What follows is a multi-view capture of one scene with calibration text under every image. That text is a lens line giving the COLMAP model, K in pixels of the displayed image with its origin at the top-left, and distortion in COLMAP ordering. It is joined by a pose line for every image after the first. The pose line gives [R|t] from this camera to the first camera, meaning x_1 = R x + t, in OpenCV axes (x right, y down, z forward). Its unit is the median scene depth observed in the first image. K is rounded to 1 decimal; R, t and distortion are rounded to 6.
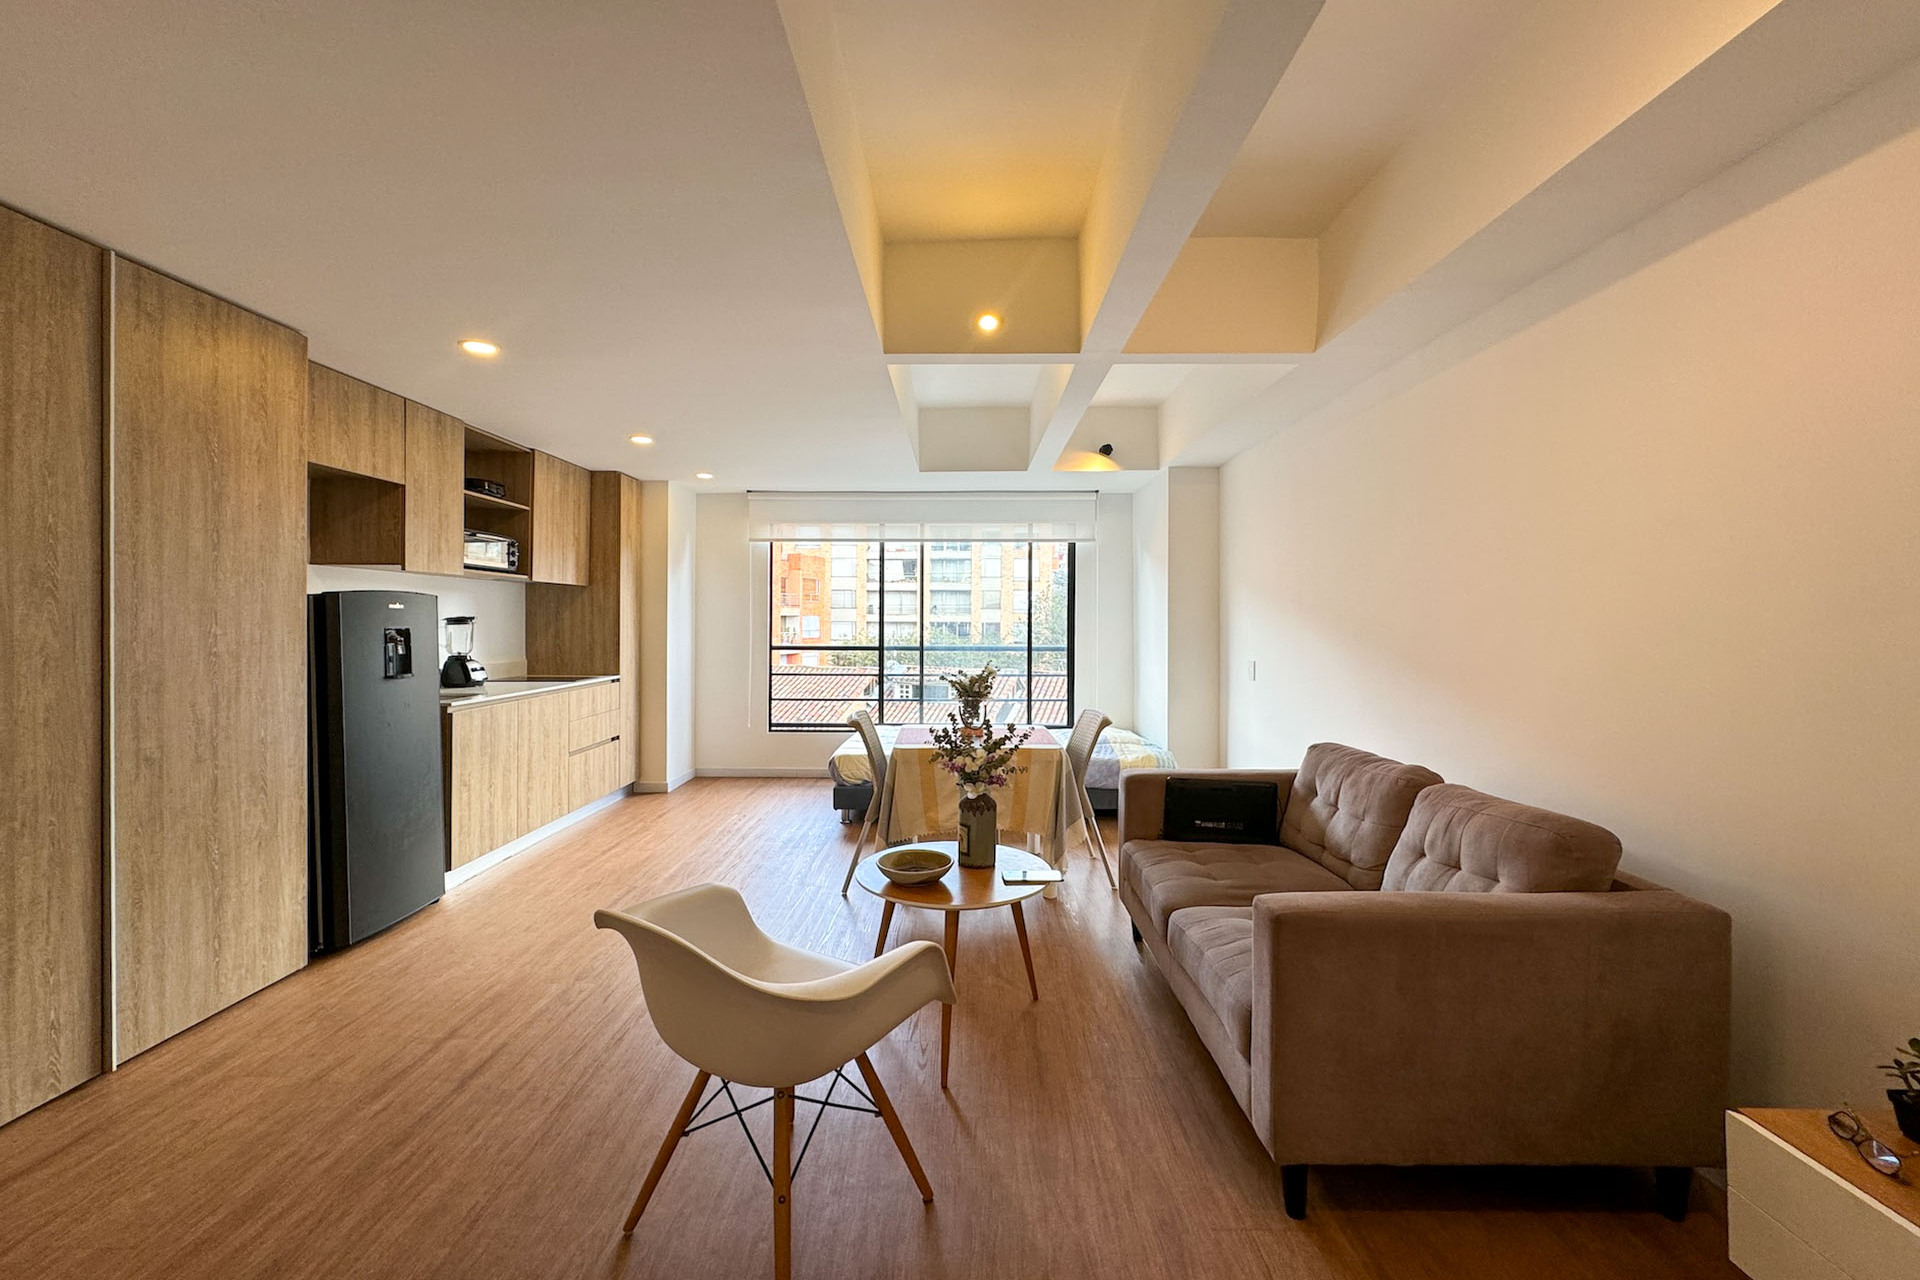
lens RADIAL K [[769.9, 0, 945.5], [0, 769.9, 623.3], [0, 0, 1]] dist [0.001220, -0.000948]
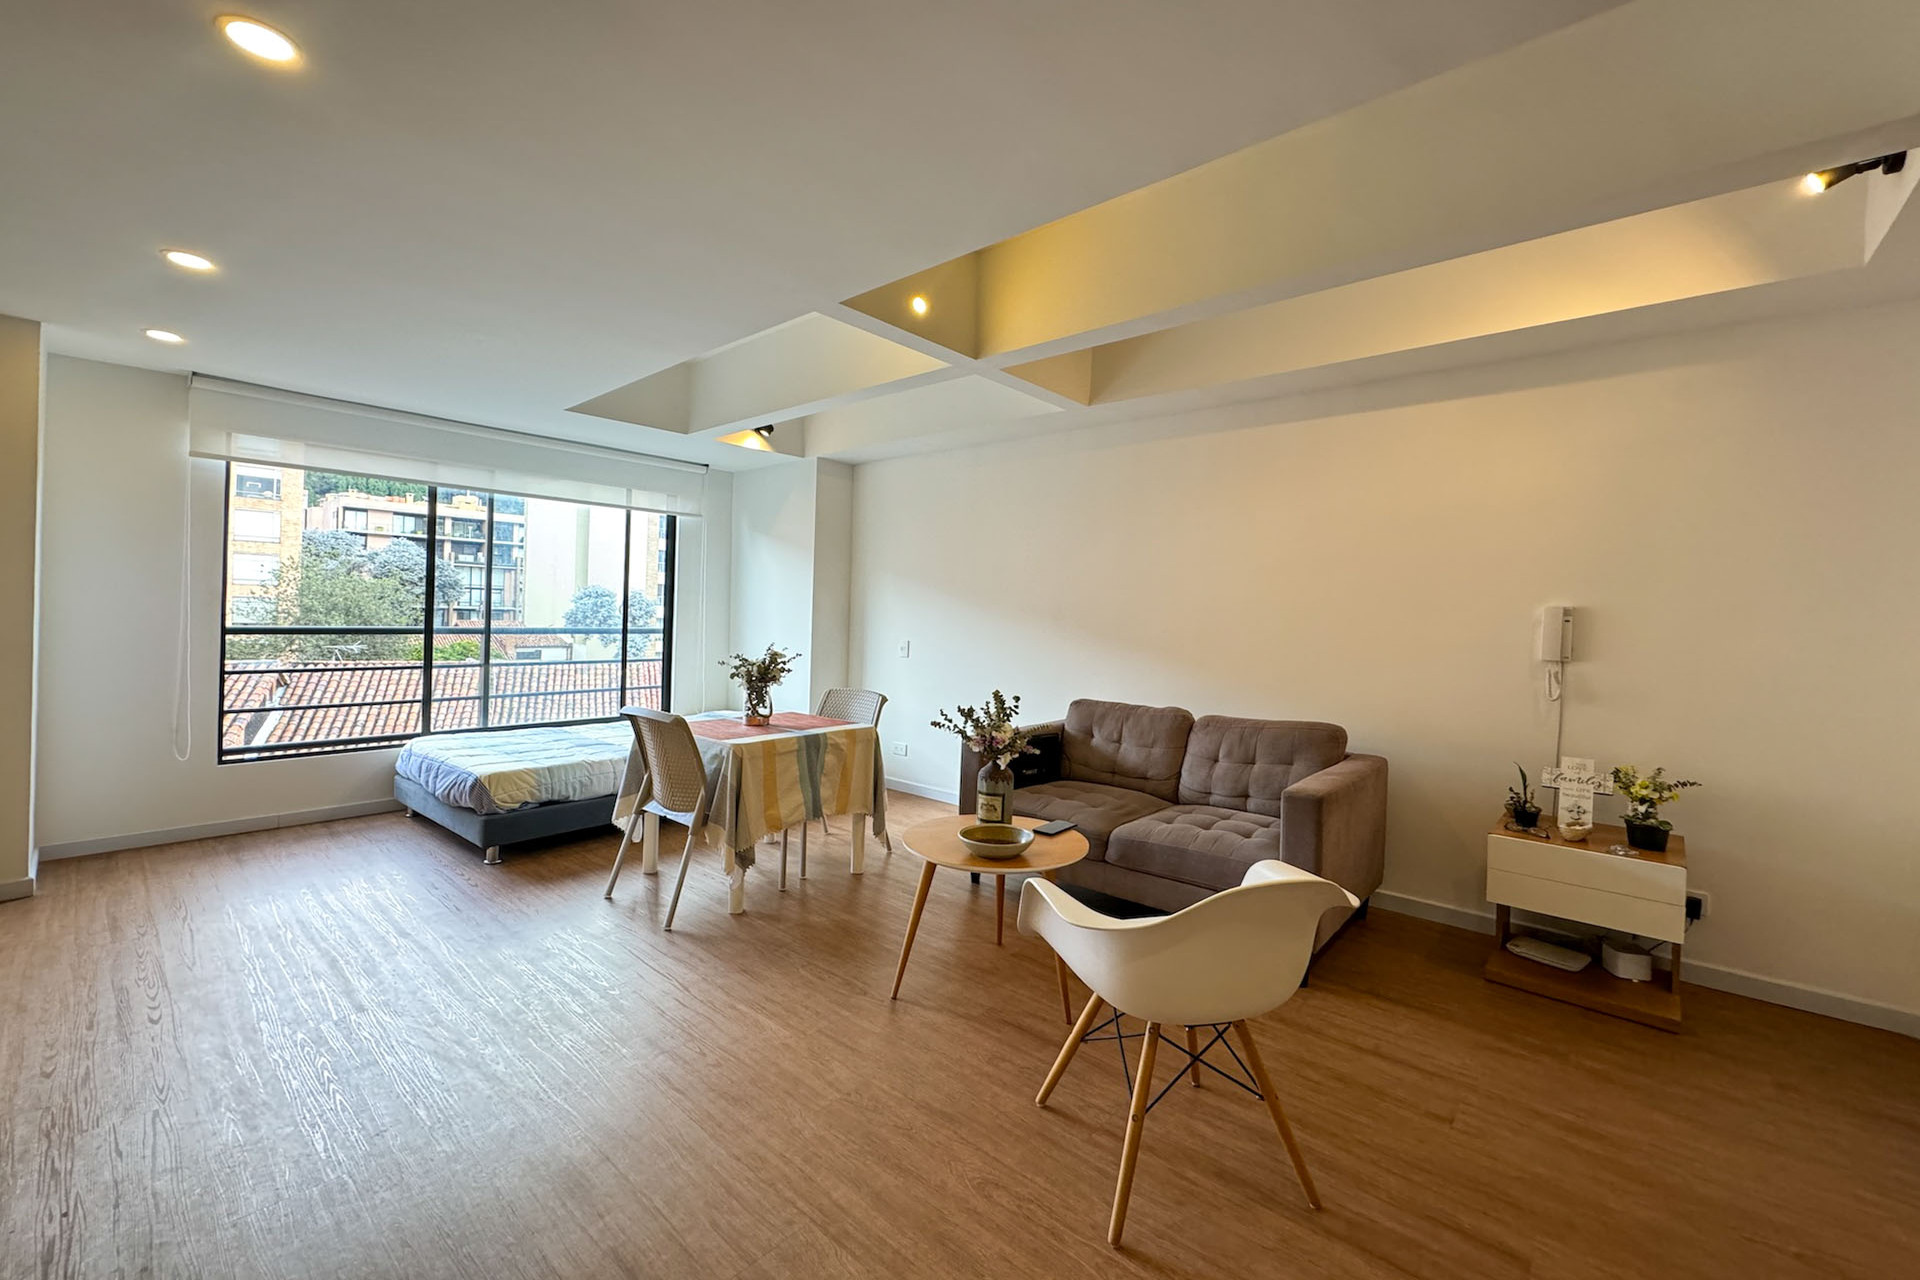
lens RADIAL K [[769.9, 0, 944.1], [0, 769.9, 611.2], [0, 0, 1]] dist [0.001220, -0.000948]
pose [[0.650570, 0.015579, 0.759287, -0.456431], [-0.020916, 0.999778, -0.002592, 0.007986], [-0.759158, -0.014195, 0.650751, 0.208238]]
